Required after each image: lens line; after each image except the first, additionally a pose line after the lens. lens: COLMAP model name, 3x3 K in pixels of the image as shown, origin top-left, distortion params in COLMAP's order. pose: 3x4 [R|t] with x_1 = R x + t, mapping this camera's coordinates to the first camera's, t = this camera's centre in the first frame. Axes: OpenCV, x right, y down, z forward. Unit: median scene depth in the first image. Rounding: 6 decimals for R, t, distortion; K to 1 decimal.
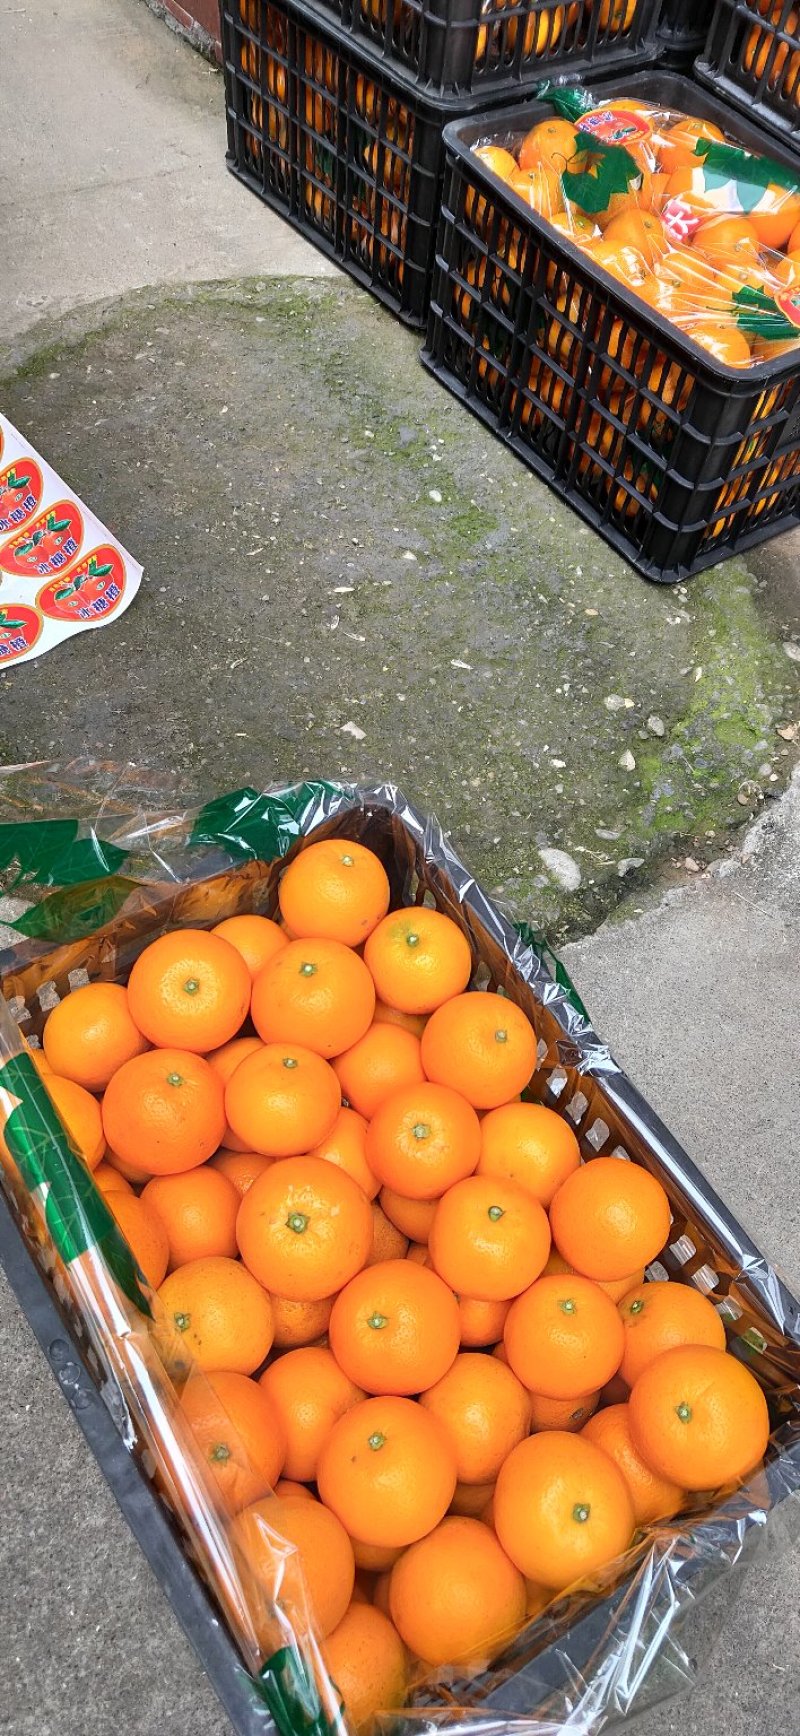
lens RADIAL K [[1066.0, 0, 400.0], [0, 1066.0, 868.0], [0, 0, 1]] dist [0.000984, -0.000211]
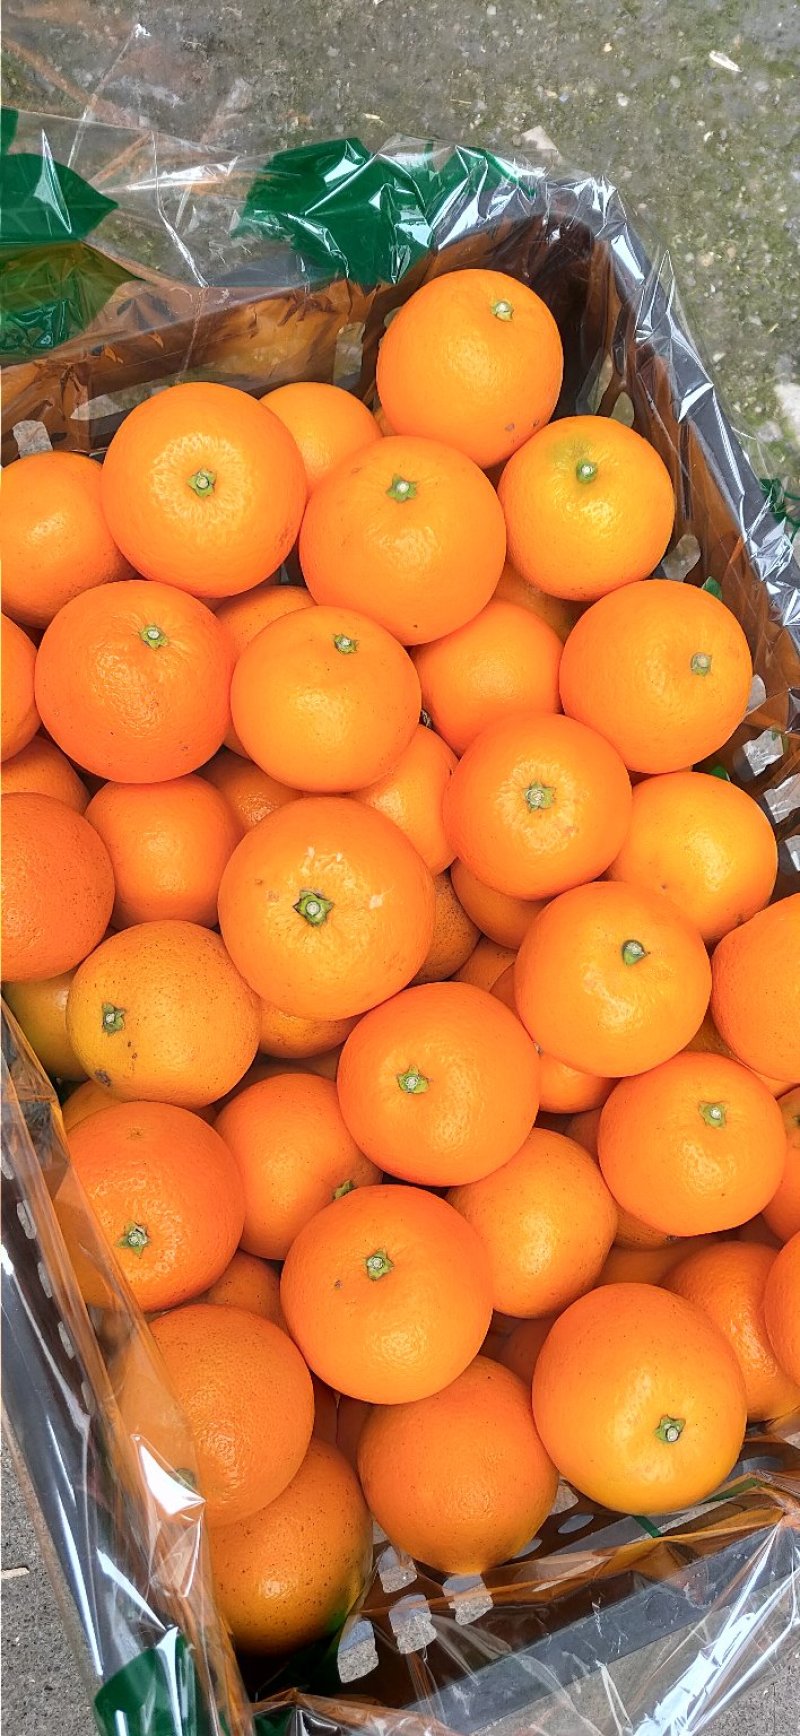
lens RADIAL K [[1259.0, 0, 398.6], [0, 1259.0, 910.1], [0, 0, 1]] dist [-0.035183, 0.053133]
pose [[0.979651, 0.196761, -0.039599, -0.014805], [-0.166122, 0.905628, 0.390181, 0.033722], [0.112635, -0.375663, 0.919886, 0.261979]]
